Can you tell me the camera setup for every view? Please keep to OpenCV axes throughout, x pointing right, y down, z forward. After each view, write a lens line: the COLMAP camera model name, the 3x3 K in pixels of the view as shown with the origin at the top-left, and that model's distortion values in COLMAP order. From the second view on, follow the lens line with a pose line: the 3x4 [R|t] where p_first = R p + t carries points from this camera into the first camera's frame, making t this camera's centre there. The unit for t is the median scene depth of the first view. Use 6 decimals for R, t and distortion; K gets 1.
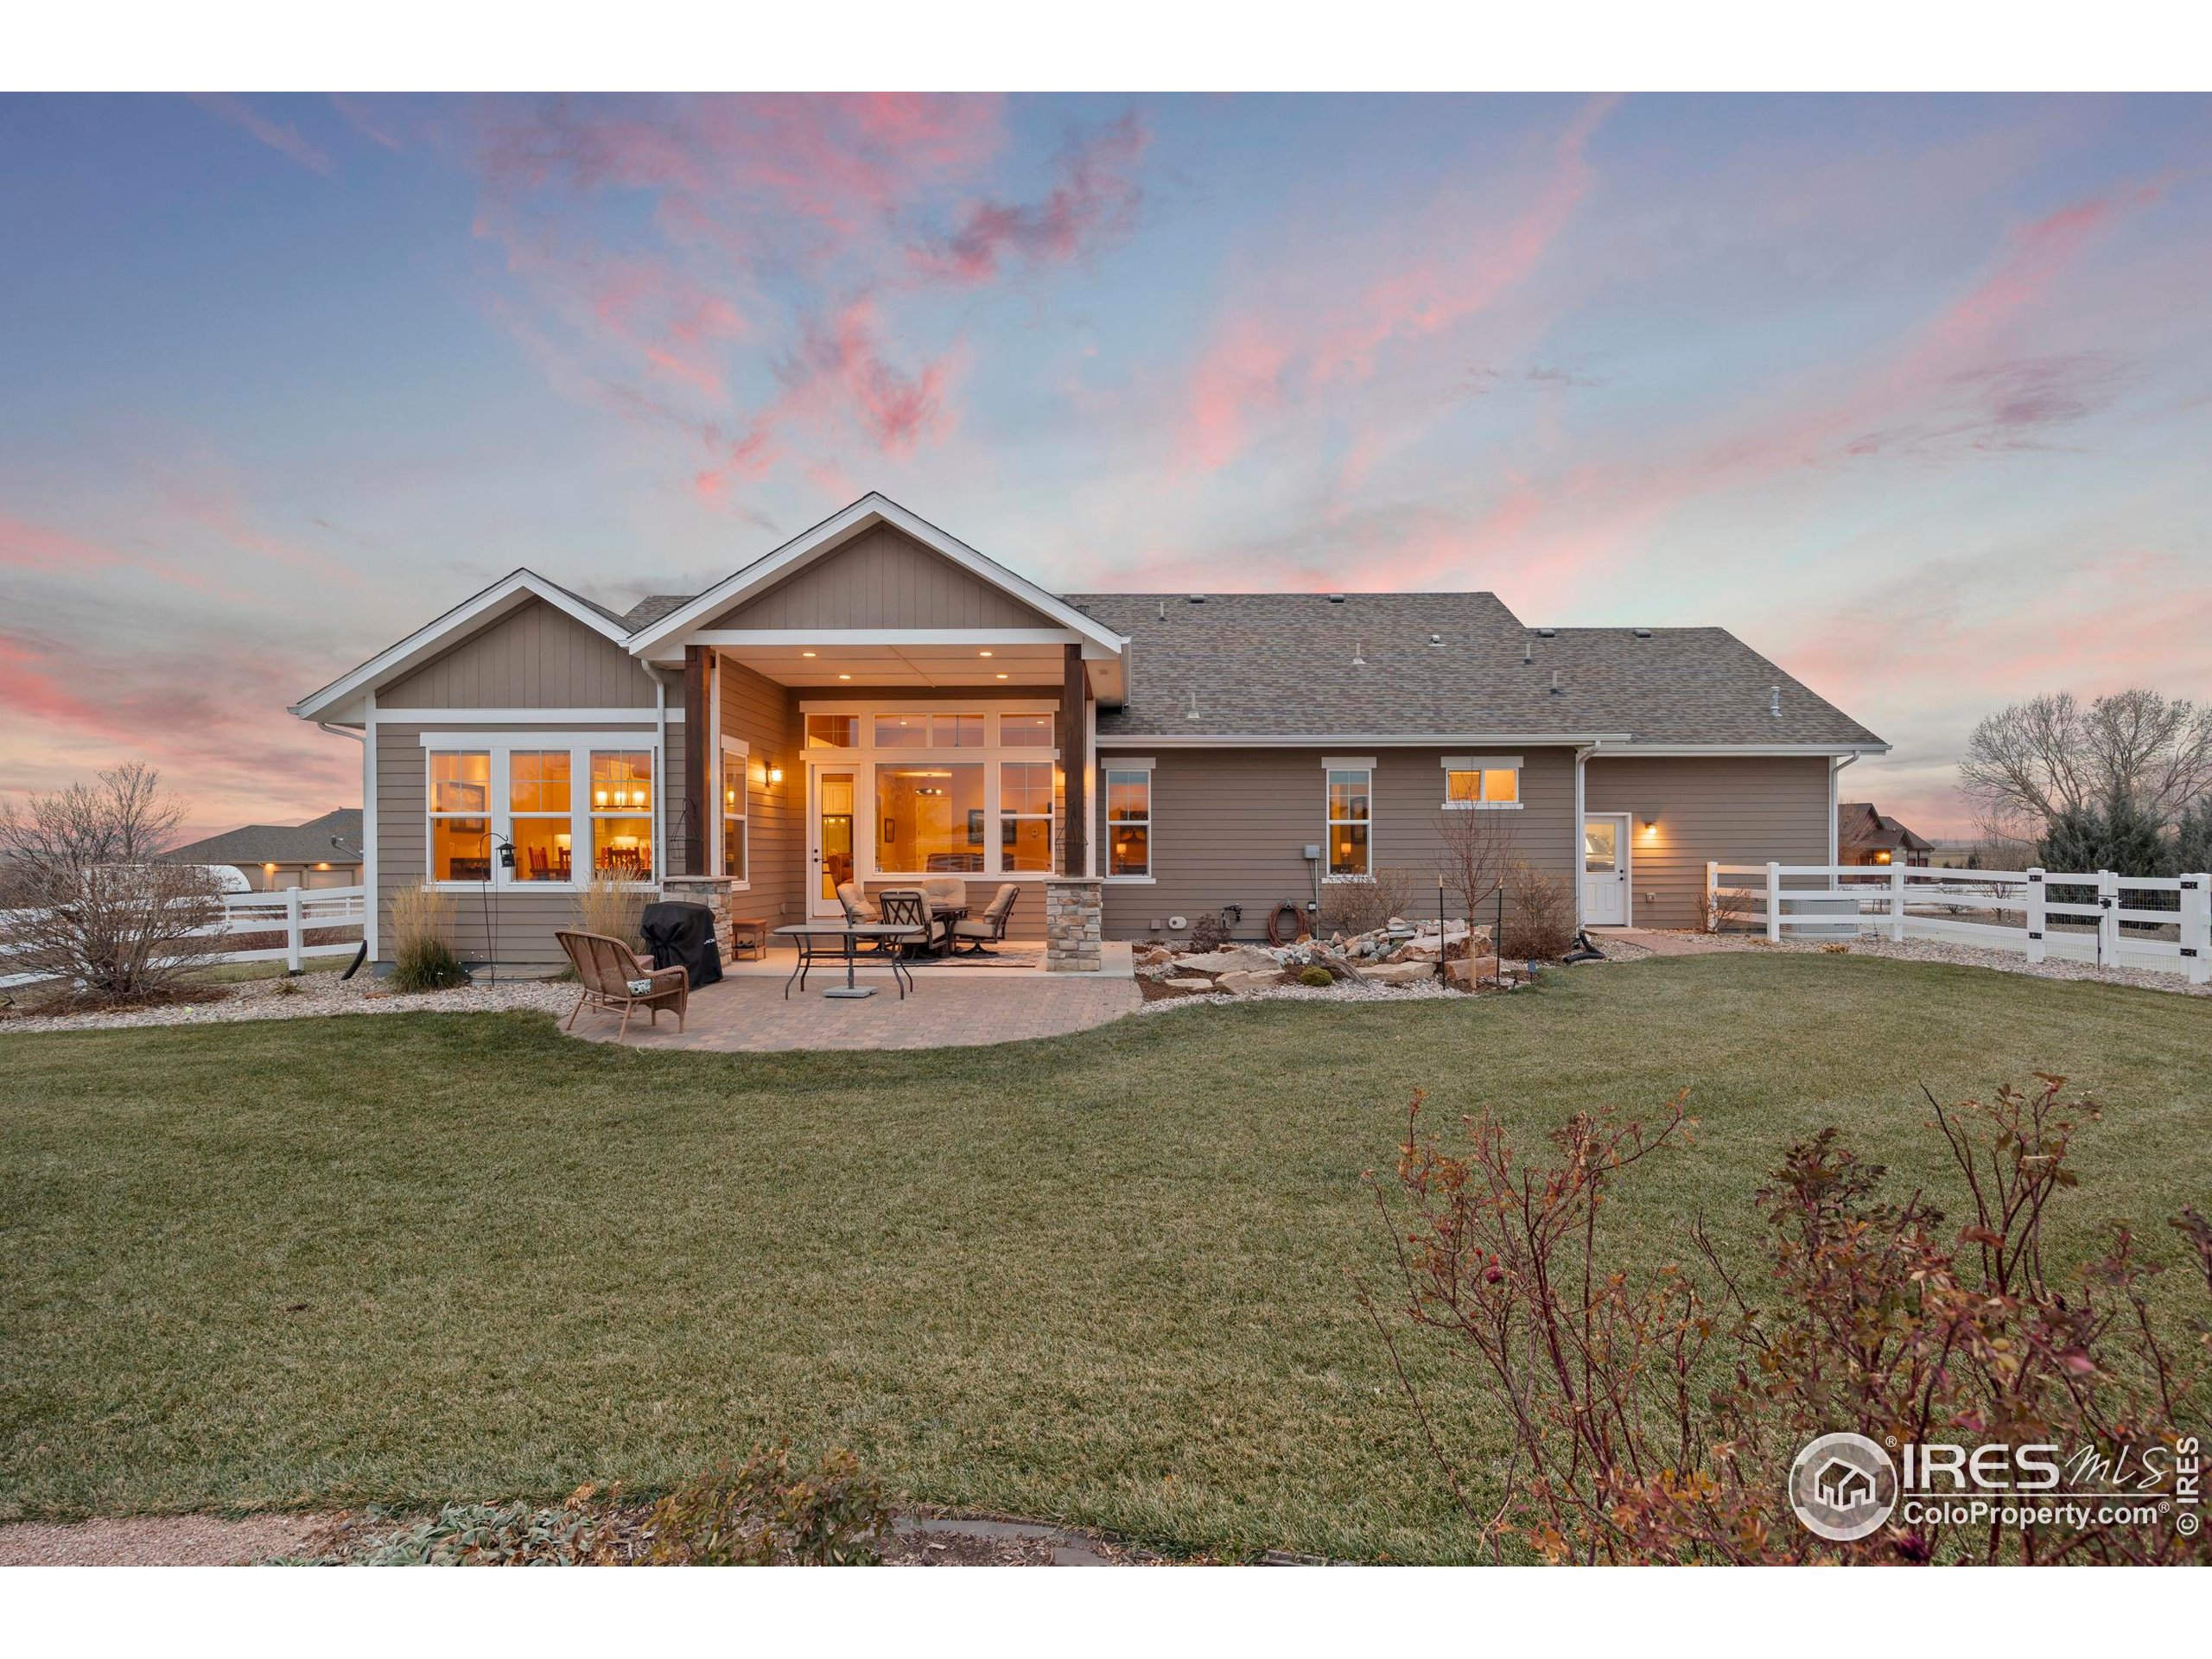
lens RADIAL K [[1087.1, 0, 1120.3], [0, 1087.1, 859.9], [0, 0, 1]] dist [-0.032058, -0.001532]
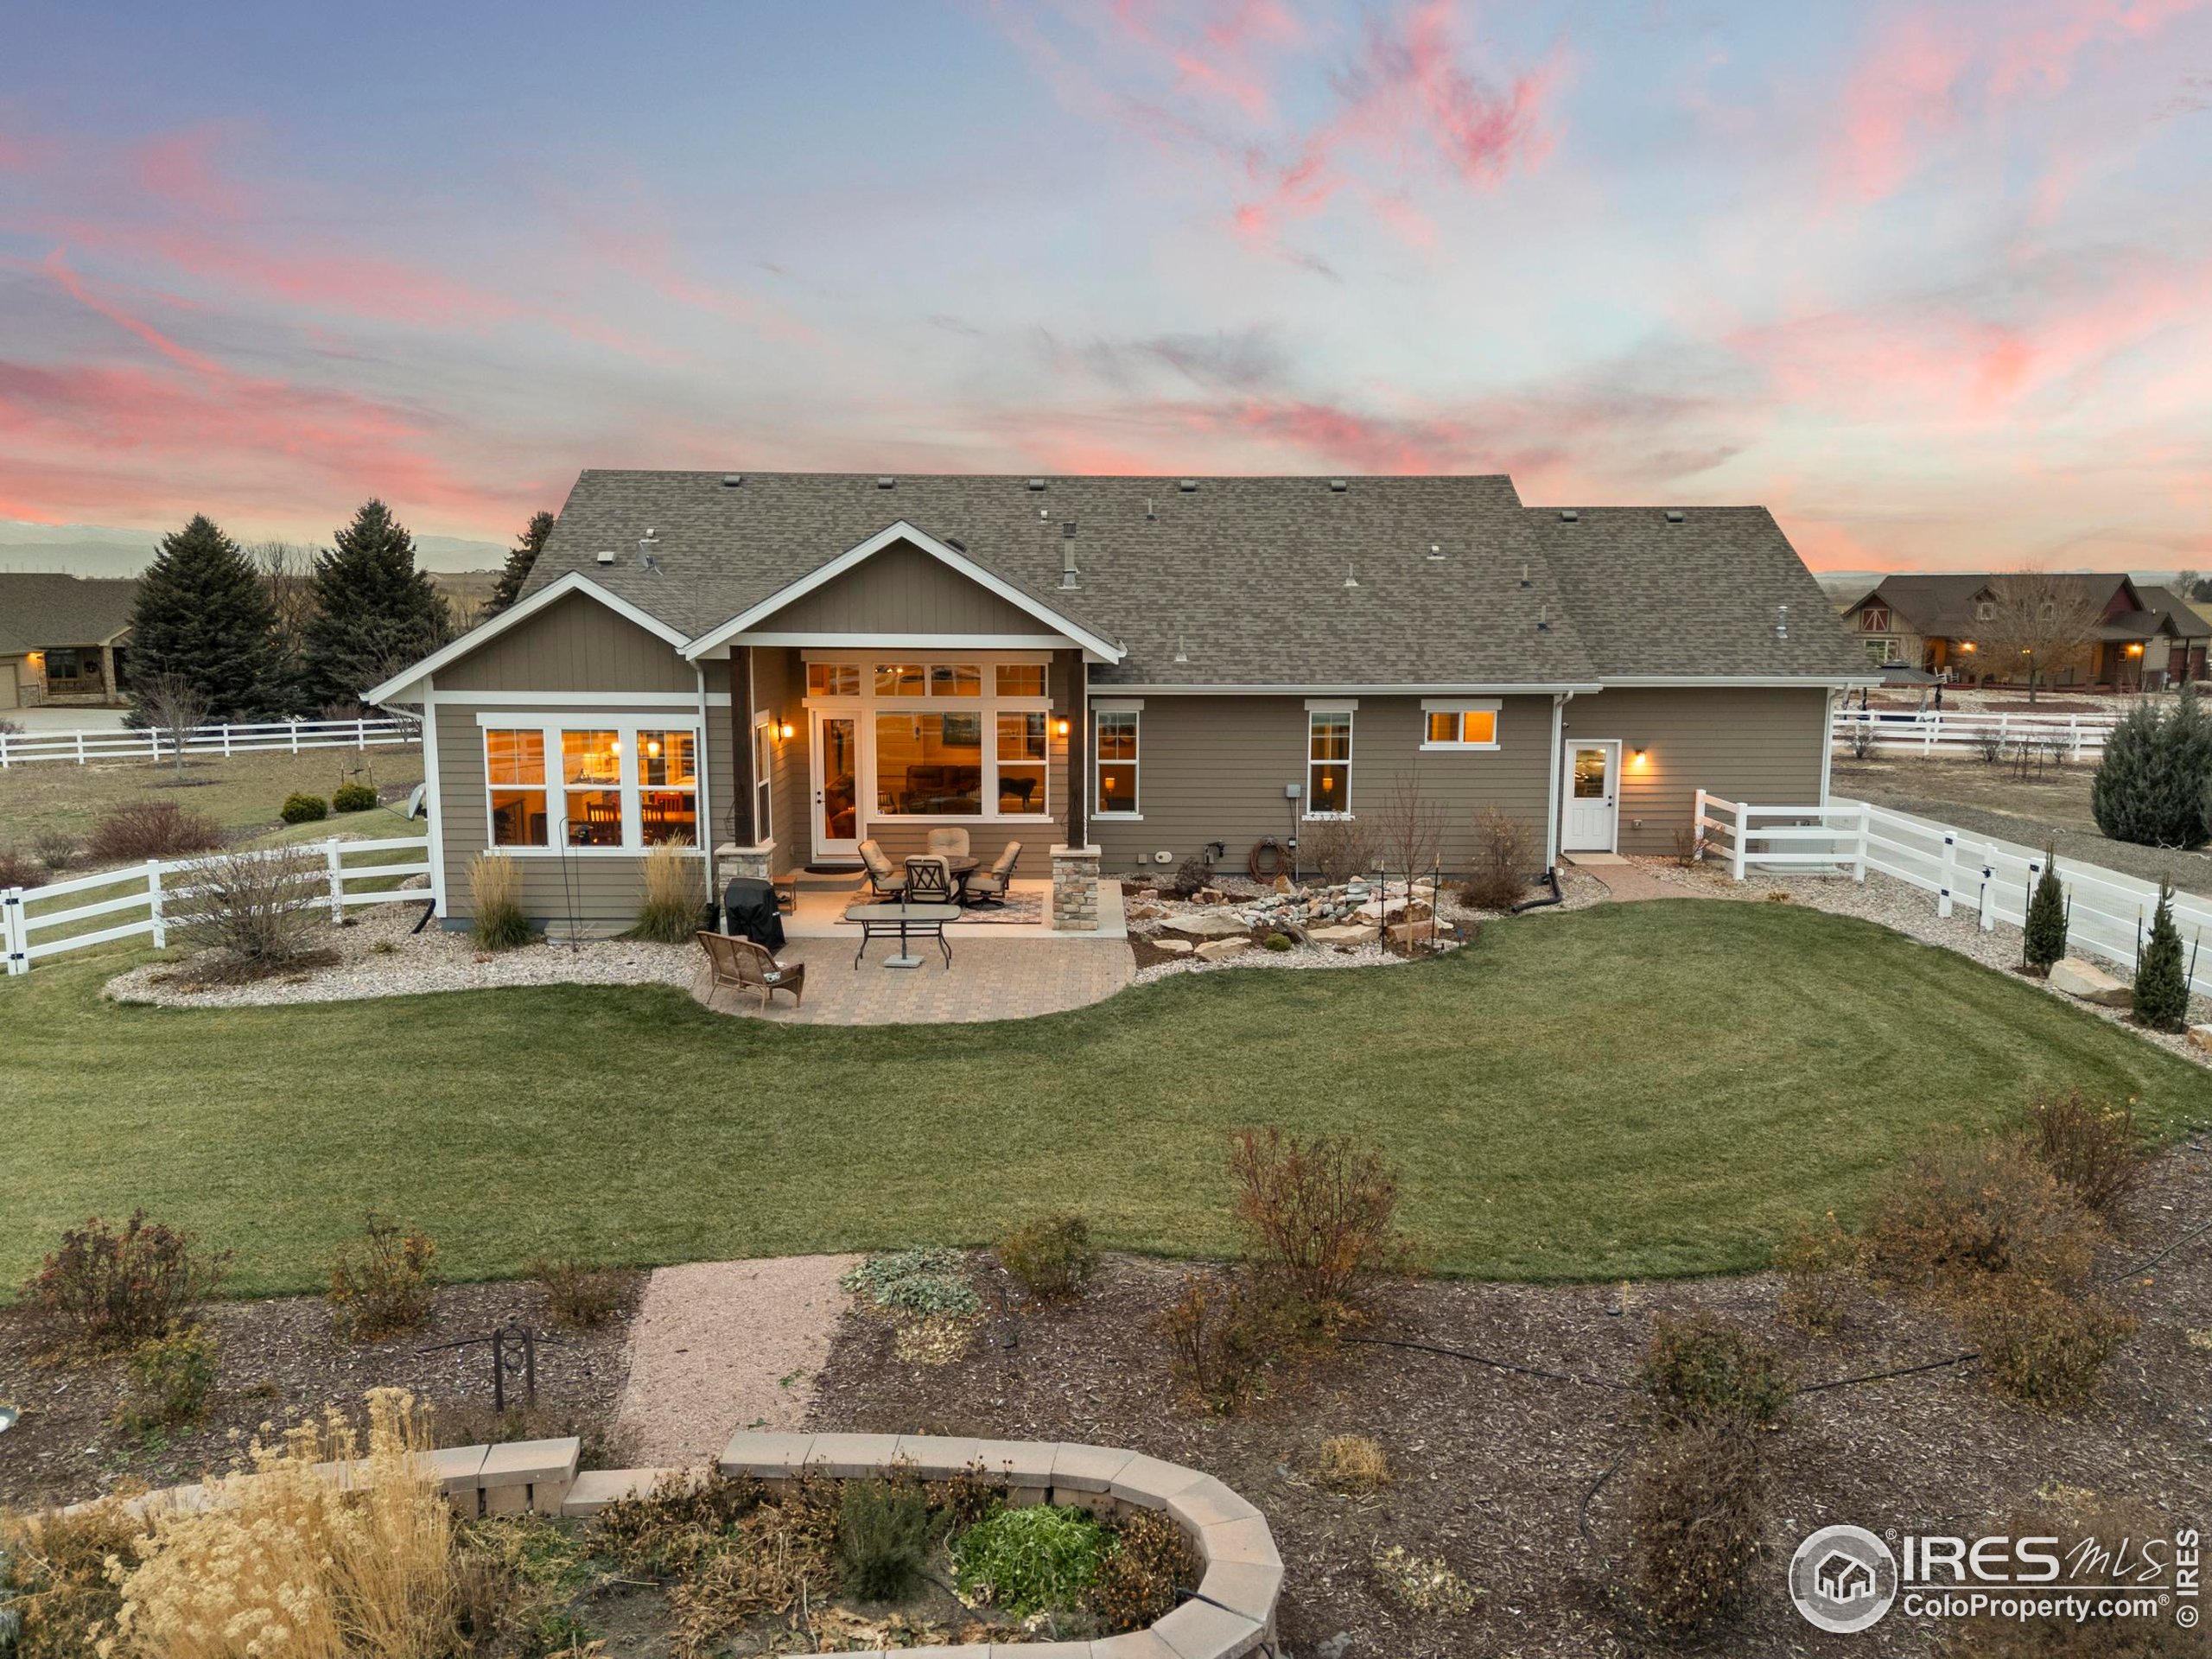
lens RADIAL K [[1621.6, 0, 1105.6], [0, 1621.6, 831.6], [0, 0, 1]] dist [0.047963, -0.008739]
pose [[0.999817, 0.002568, 0.018938, -0.033697], [-0.005307, 0.989272, 0.145990, -0.198879], [-0.018360, -0.146064, 0.989105, -0.552319]]
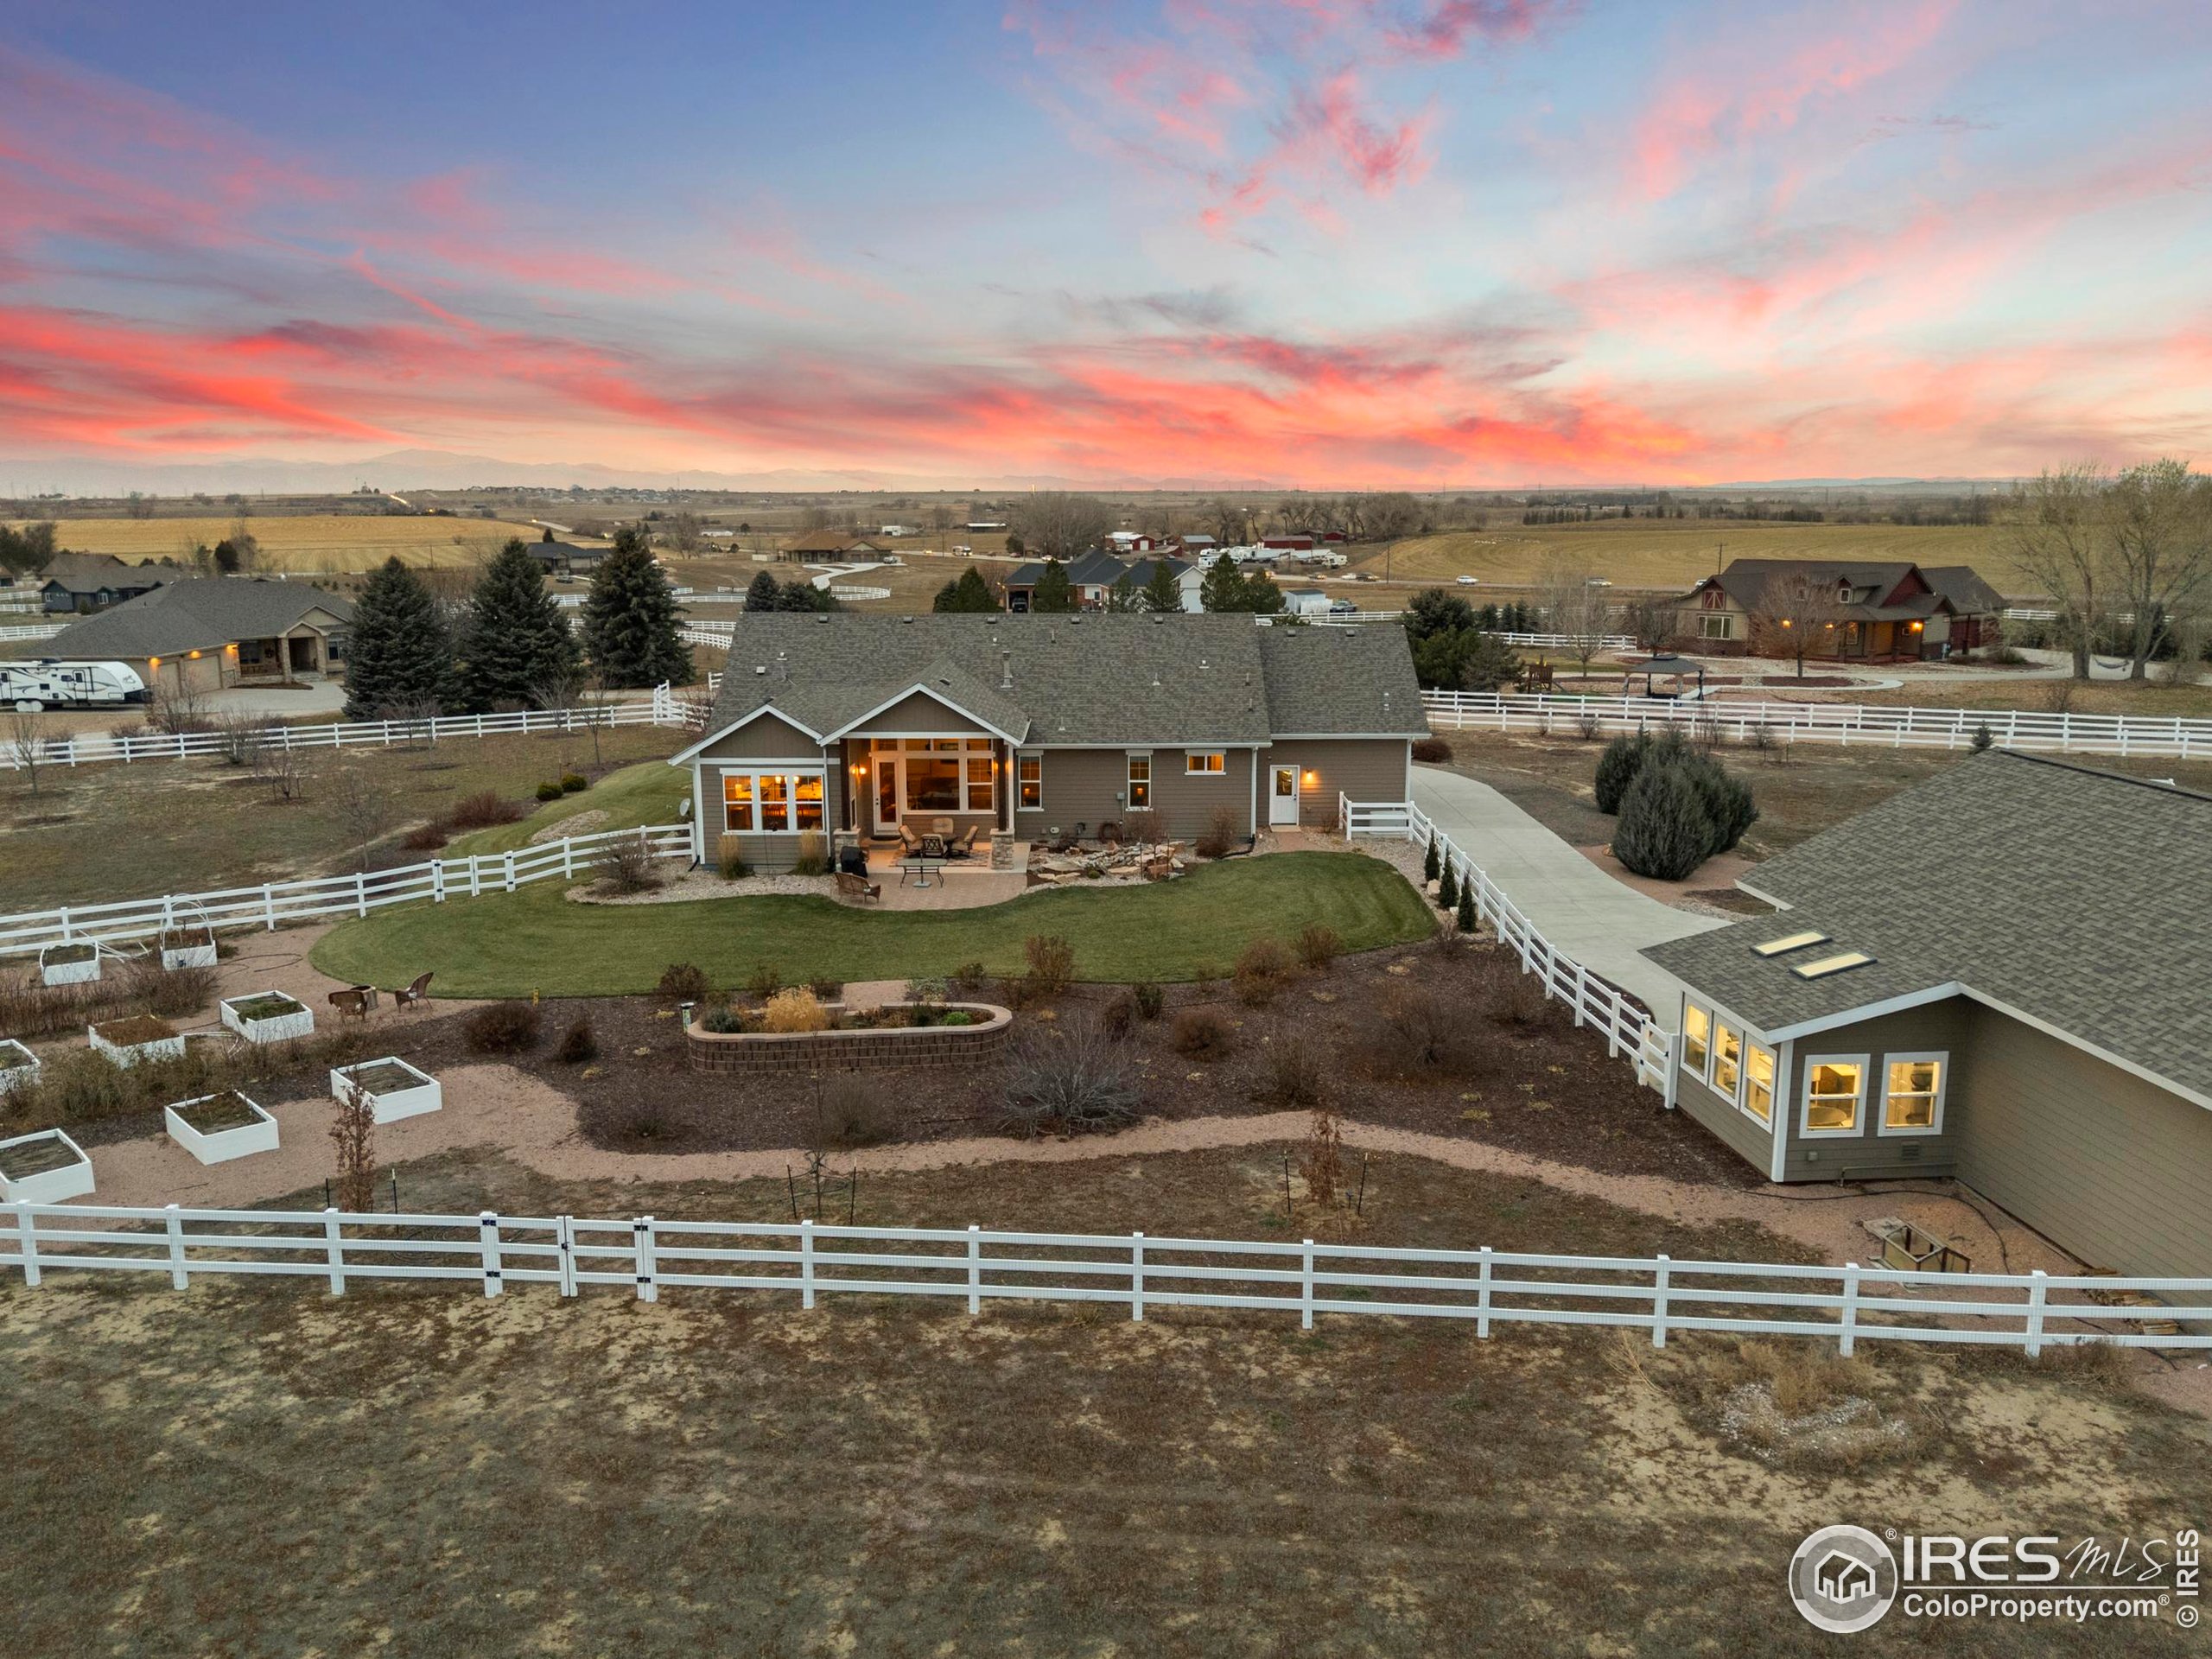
lens RADIAL K [[1686.4, 0, 1114.0], [0, 1686.4, 836.0], [0, 0, 1]] dist [0.057760, -0.003064]
pose [[0.999894, -0.002813, 0.014282, 0.121743], [-0.000044, 0.980552, 0.196258, -0.562982], [-0.014556, -0.196237, 0.980448, -2.143859]]
